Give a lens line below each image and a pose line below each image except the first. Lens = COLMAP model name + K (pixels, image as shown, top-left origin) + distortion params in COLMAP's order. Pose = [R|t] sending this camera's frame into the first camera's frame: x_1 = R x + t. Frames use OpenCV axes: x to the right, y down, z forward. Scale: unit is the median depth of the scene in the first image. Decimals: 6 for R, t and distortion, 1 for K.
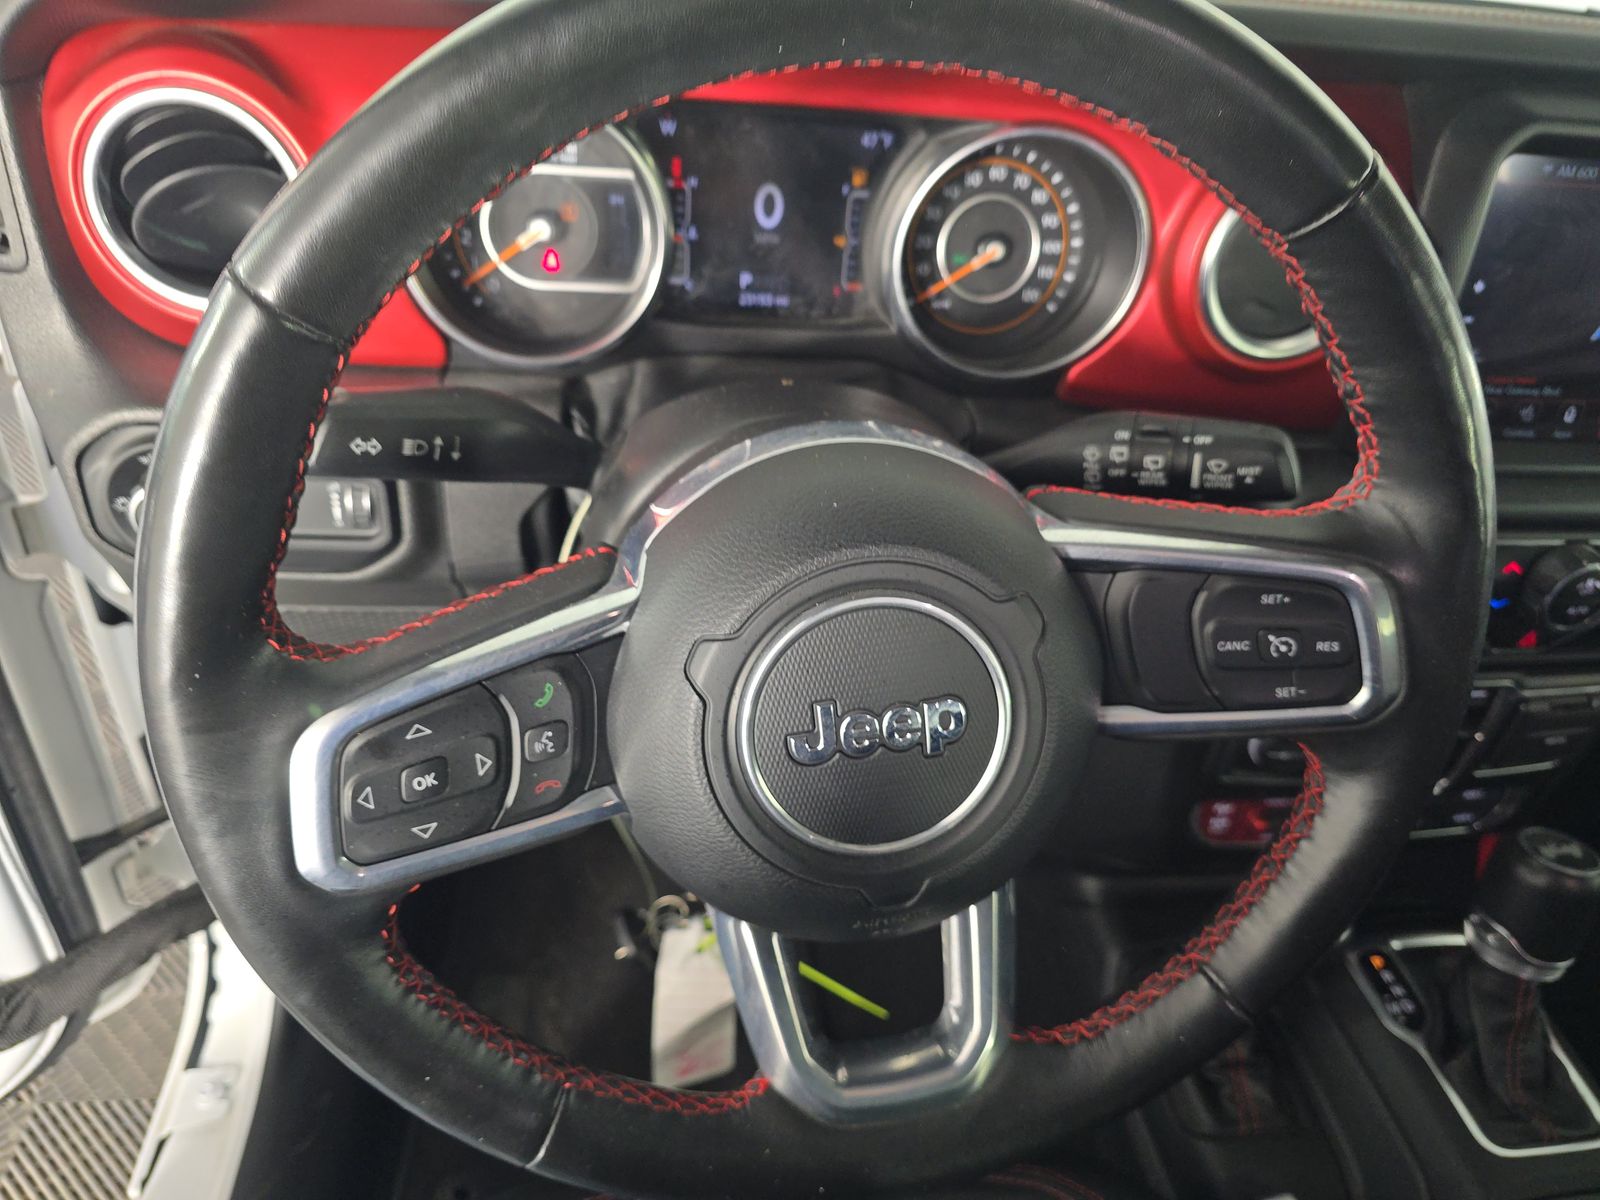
lens RADIAL K [[1083.5, 0, 800.0], [0, 1083.5, 600.0], [0, 0, 1]] dist [0.027221, -0.038226]
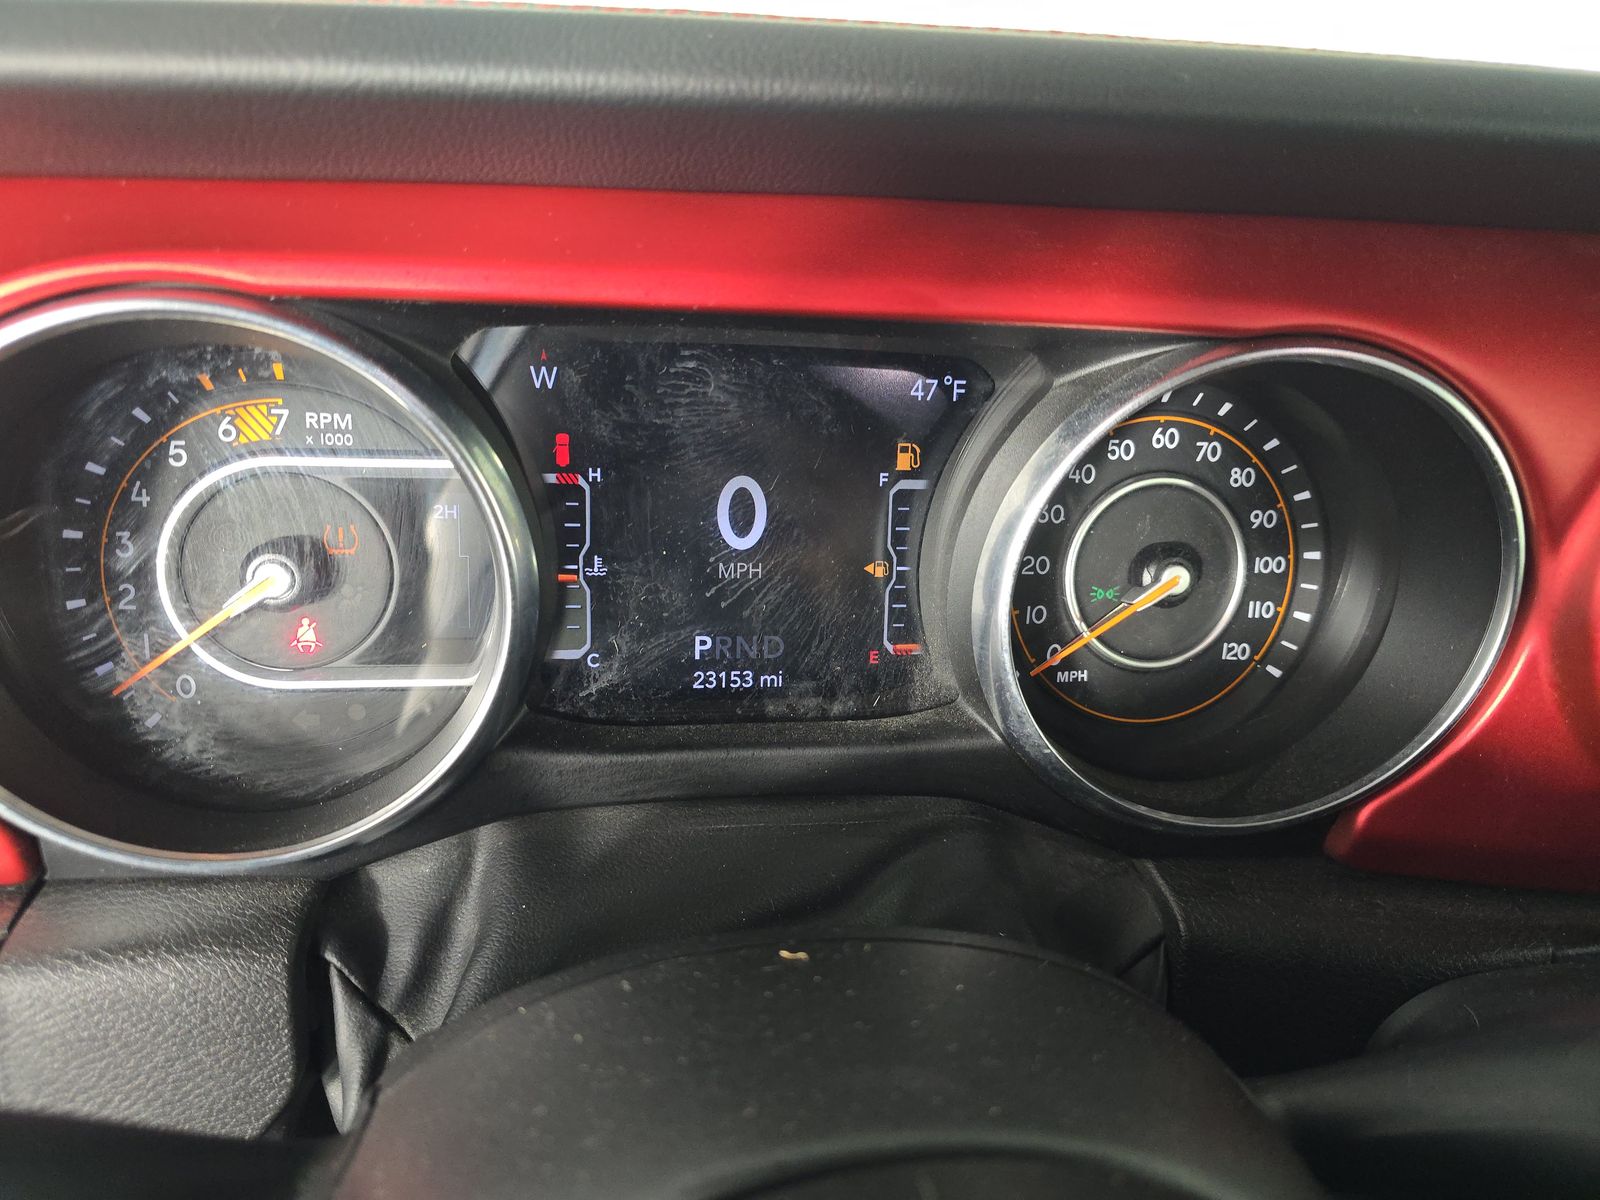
lens RADIAL K [[1021.9, 0, 822.8], [0, 1021.9, 658.1], [0, 0, 1]] dist [0.028207, -0.040759]
pose [[0.998754, -0.040813, 0.028710, -0.007952], [0.045379, 0.982177, -0.182400, -0.271455], [-0.020754, 0.183476, 0.982805, 0.708507]]
